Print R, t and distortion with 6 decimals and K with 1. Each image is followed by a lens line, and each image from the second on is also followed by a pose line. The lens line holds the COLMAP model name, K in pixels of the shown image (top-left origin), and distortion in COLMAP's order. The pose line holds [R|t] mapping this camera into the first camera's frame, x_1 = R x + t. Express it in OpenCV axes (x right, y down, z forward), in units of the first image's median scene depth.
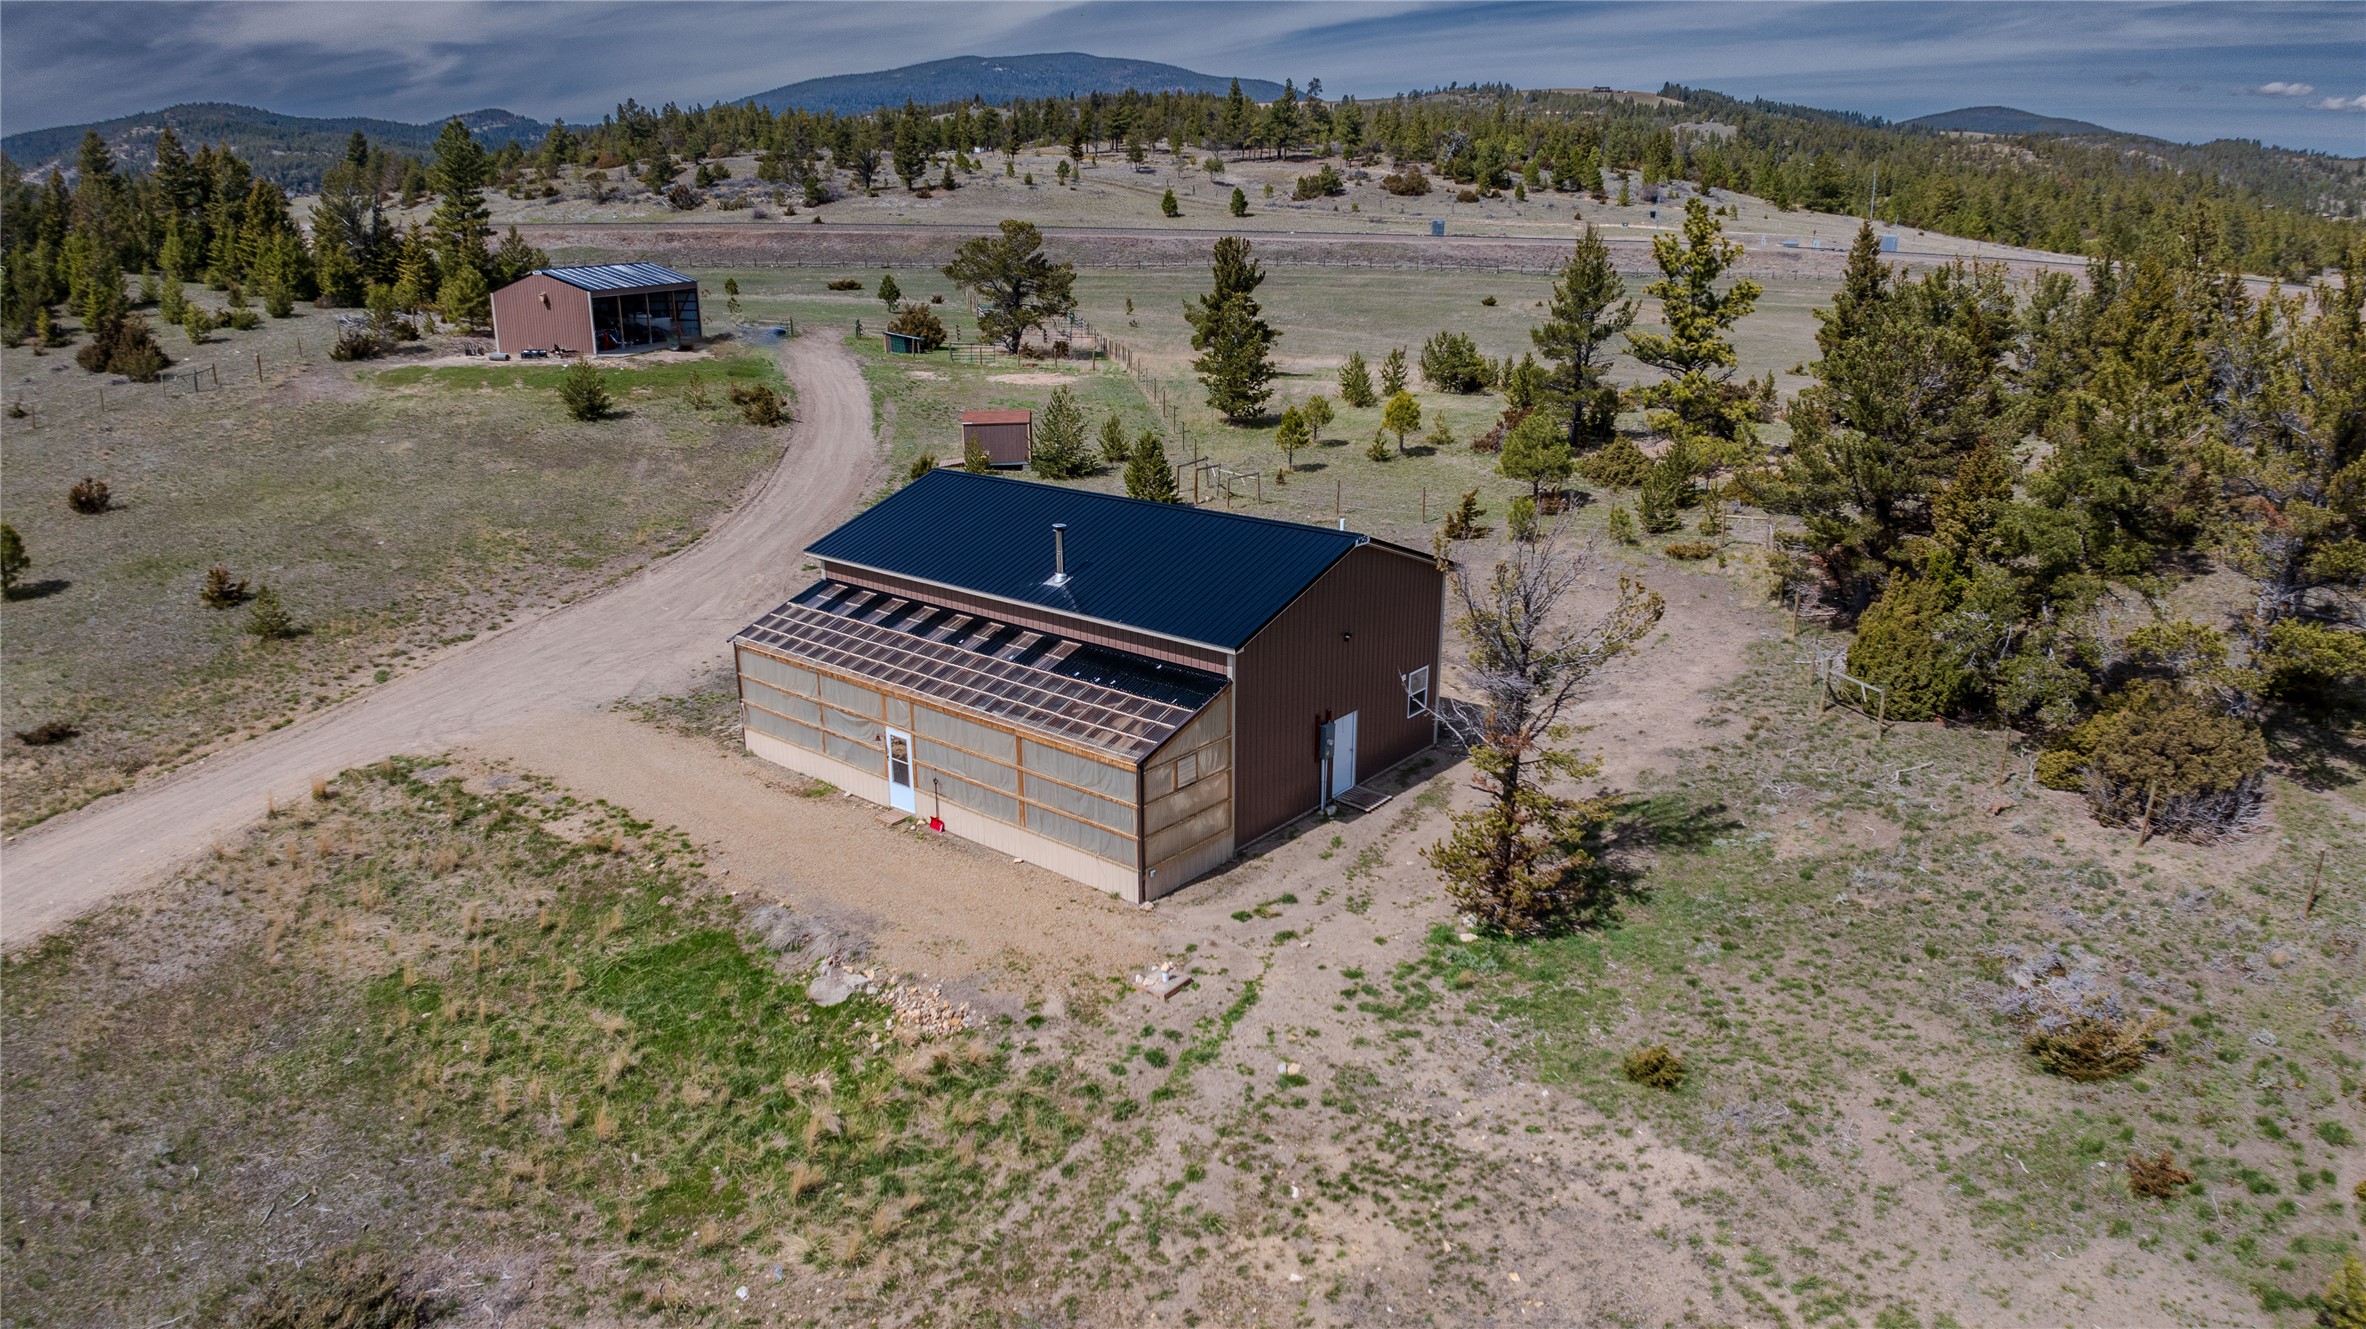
lens RADIAL K [[1411.9, 0, 1183.0], [0, 1411.9, 664.5], [0, 0, 1]] dist [-0.037528, -0.101016]
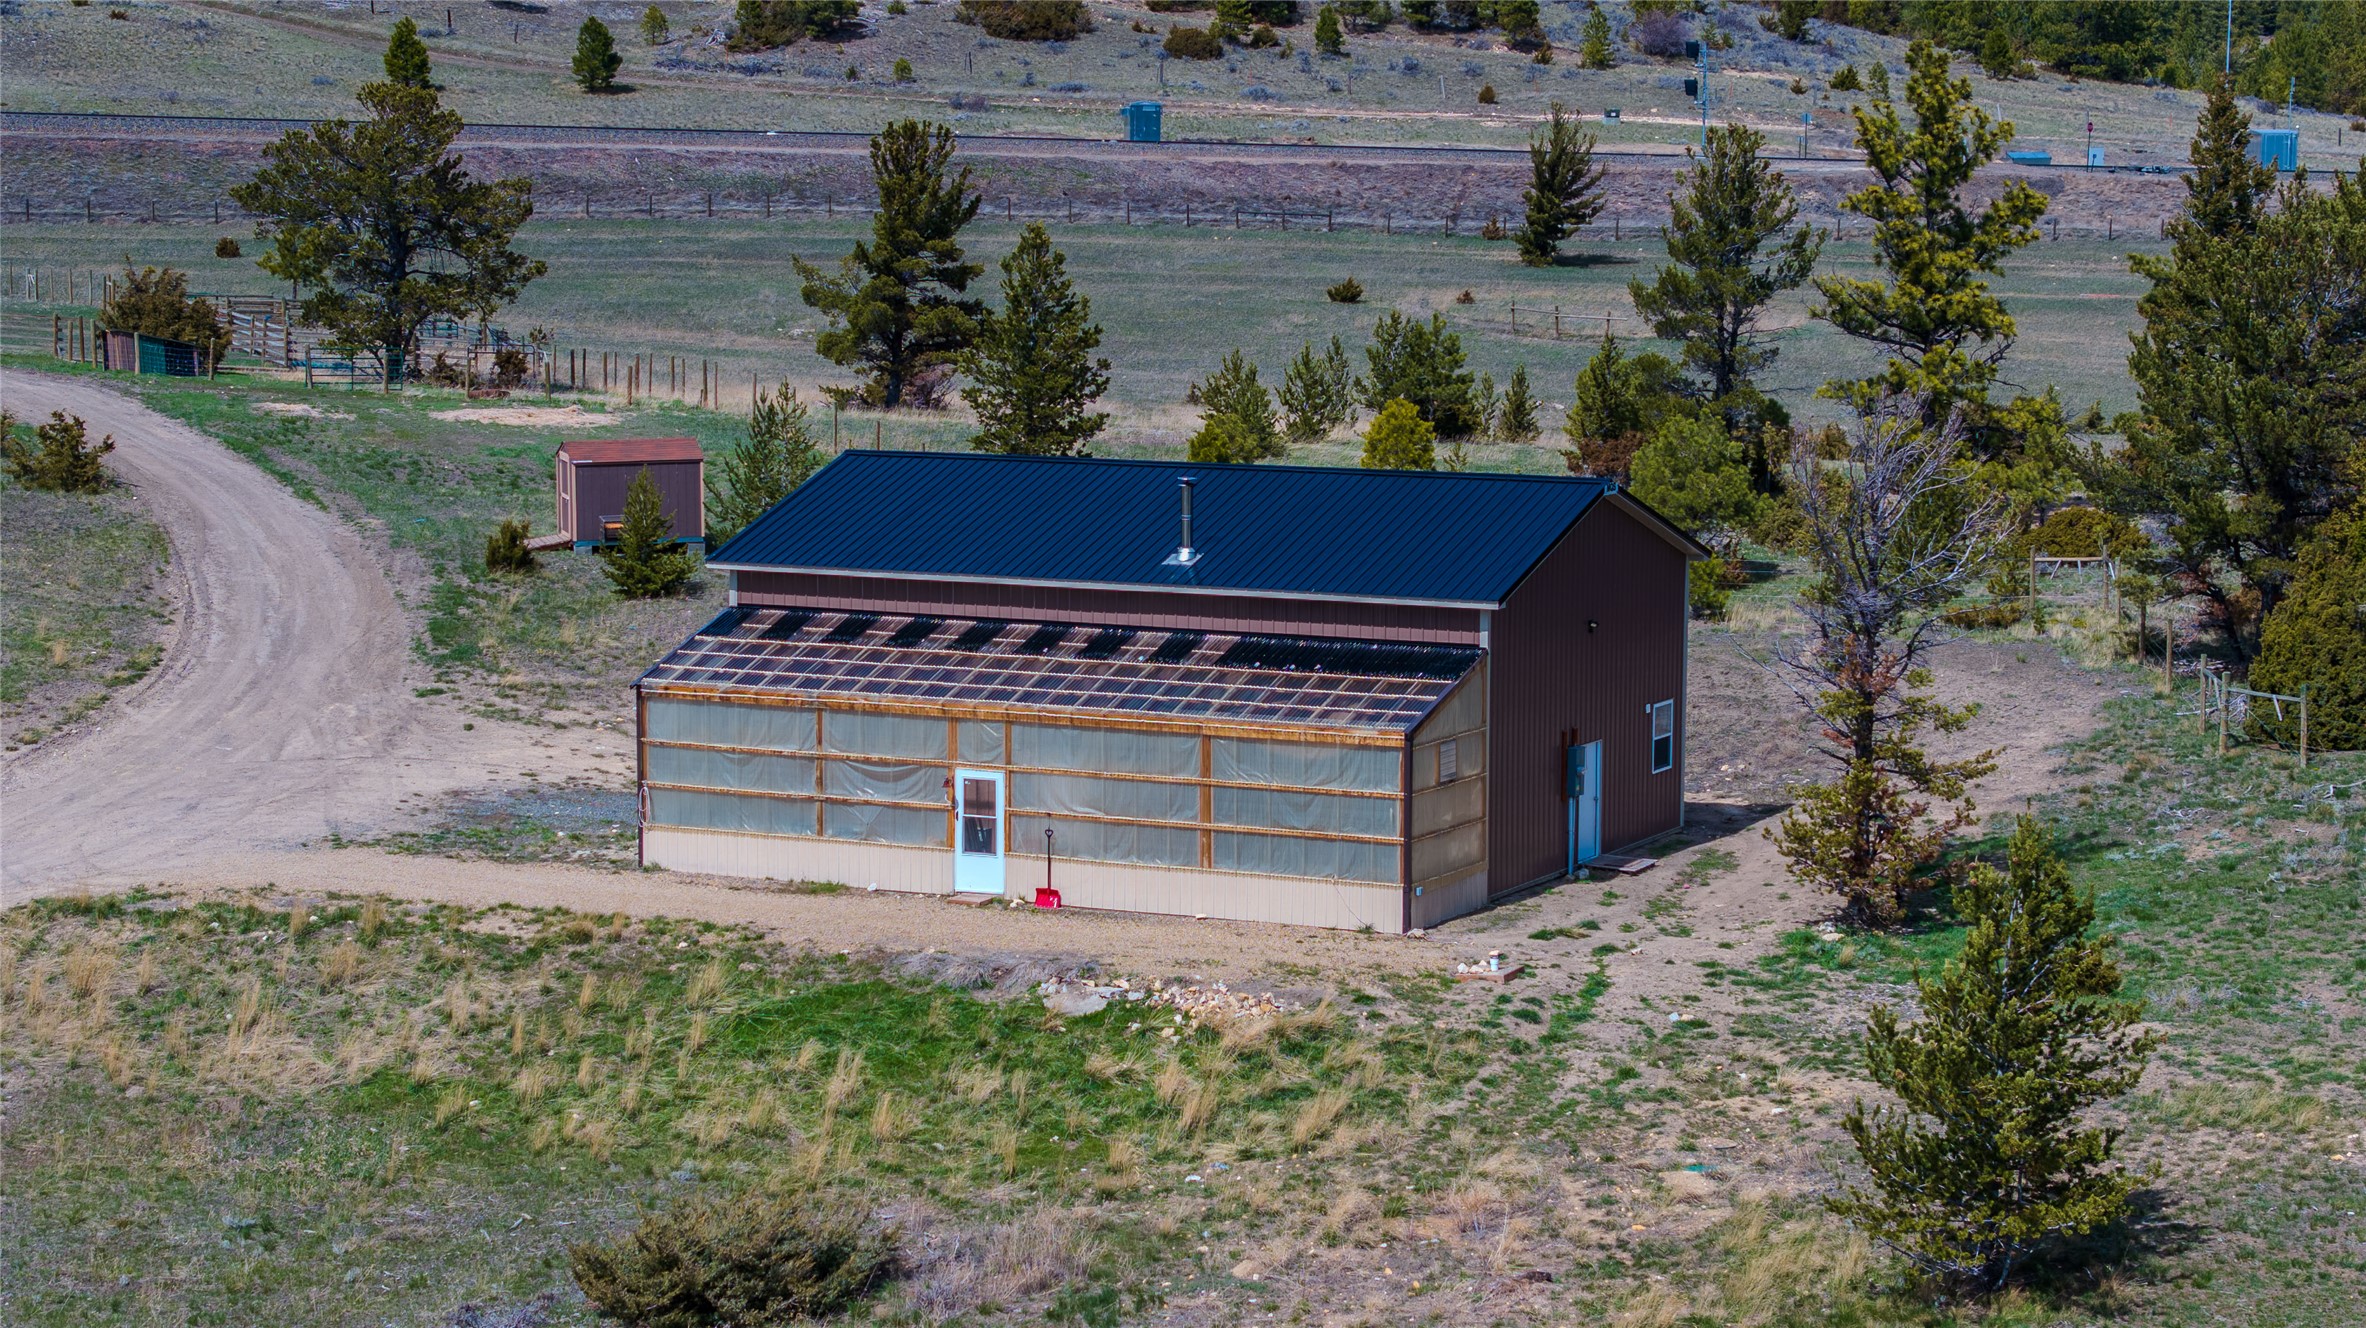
lens RADIAL K [[4686.6, 0, 1183.0], [0, 4686.6, 664.0], [0, 0, 1]] dist [-0.245021, 2.385989]
pose [[0.974561, -0.017122, 0.223467, -0.343328], [0.059021, 0.981490, -0.182194, 0.233534], [-0.216211, 0.190749, 0.957532, -0.679900]]
